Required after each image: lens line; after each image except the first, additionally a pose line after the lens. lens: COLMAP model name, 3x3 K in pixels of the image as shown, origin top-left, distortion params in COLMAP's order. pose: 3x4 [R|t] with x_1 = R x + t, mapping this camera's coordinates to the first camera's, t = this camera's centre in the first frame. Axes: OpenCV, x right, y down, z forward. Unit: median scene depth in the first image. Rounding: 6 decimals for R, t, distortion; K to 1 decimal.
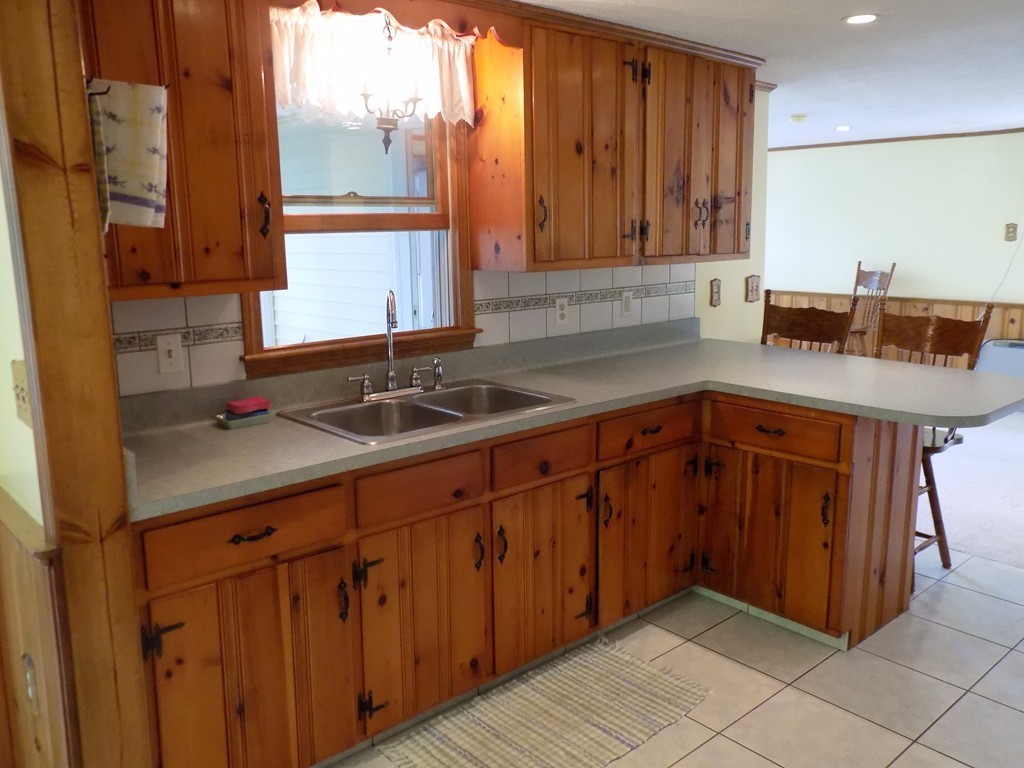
lens RADIAL K [[850.9, 0, 513.3], [0, 850.9, 386.9], [0, 0, 1]] dist [-0.030513, 0.001453]
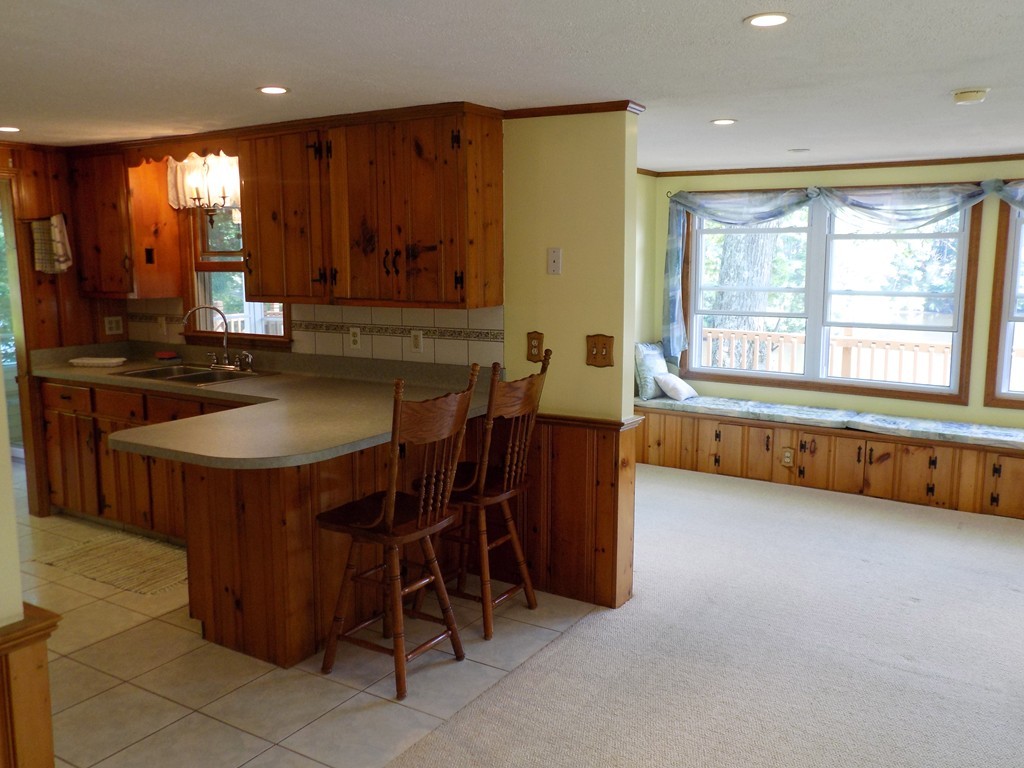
lens RADIAL K [[850.9, 0, 512.9], [0, 850.9, 379.1], [0, 0, 1]] dist [-0.030513, 0.001453]
pose [[0.267536, 0.145101, -0.952560, 1.424078], [-0.182661, 0.978308, 0.097721, -0.209227], [0.946076, 0.147851, 0.288237, 0.929563]]
